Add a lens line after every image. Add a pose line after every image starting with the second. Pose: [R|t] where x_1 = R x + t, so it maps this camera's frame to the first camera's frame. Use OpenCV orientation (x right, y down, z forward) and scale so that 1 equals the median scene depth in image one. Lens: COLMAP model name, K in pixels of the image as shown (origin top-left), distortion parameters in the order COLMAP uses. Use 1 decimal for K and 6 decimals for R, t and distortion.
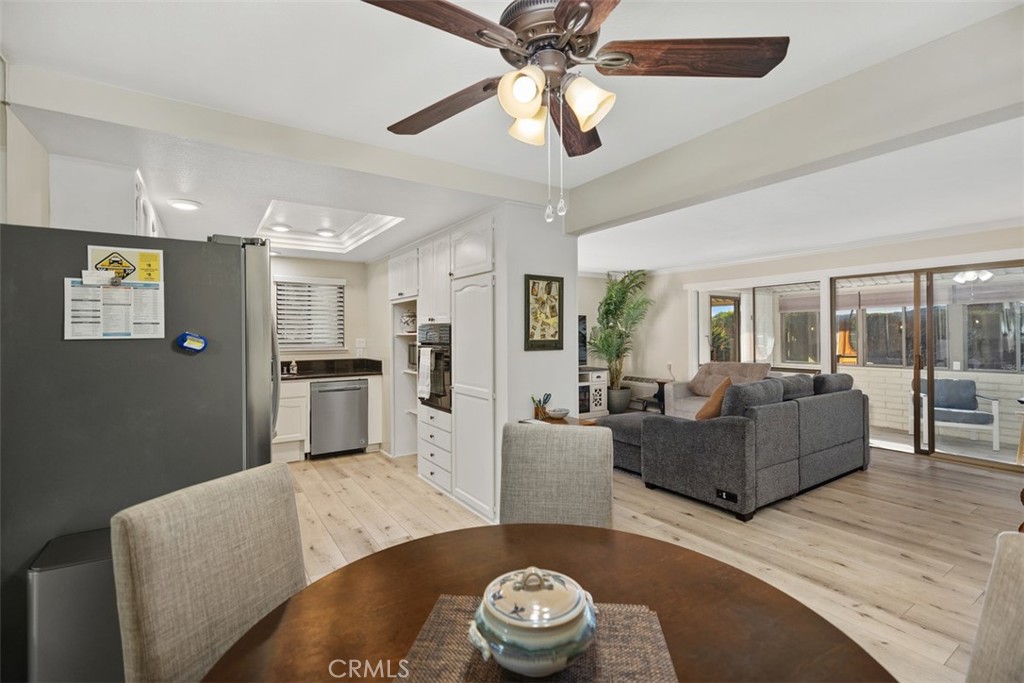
lens RADIAL K [[461.4, 0, 510.4], [0, 461.4, 335.5], [0, 0, 1]] dist [0.005159, 0.000476]
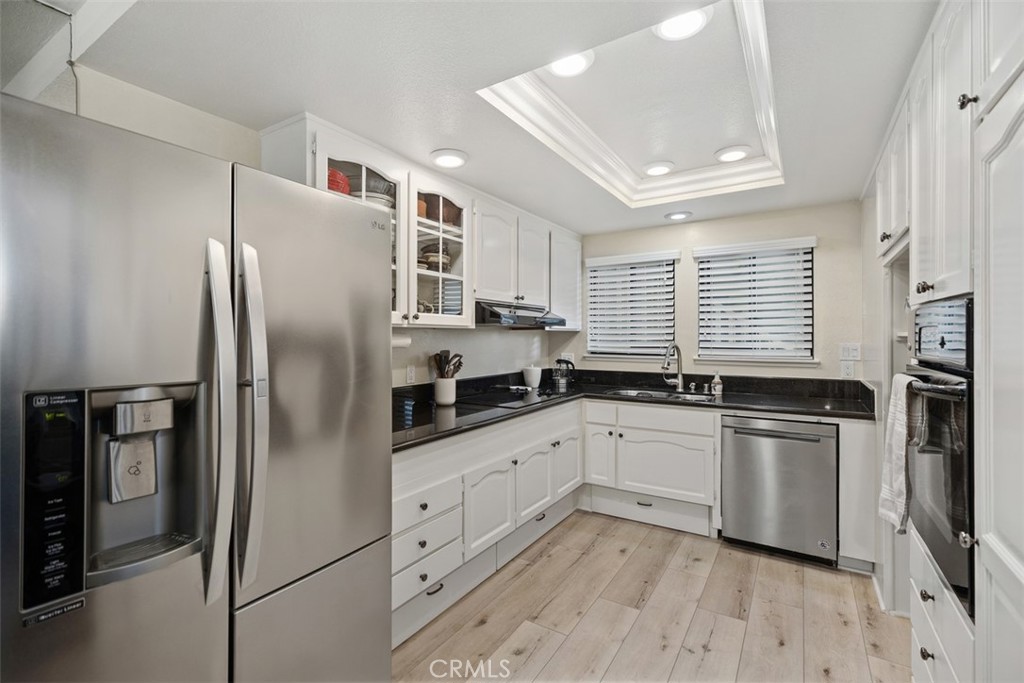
lens RADIAL K [[461.4, 0, 508.8], [0, 461.4, 336.6], [0, 0, 1]] dist [0.005159, 0.000476]
pose [[0.400196, 0.006768, -0.916405, 0.005171], [-0.005690, 0.999972, 0.004900, -0.000703], [0.916412, 0.003254, 0.400223, 0.478440]]
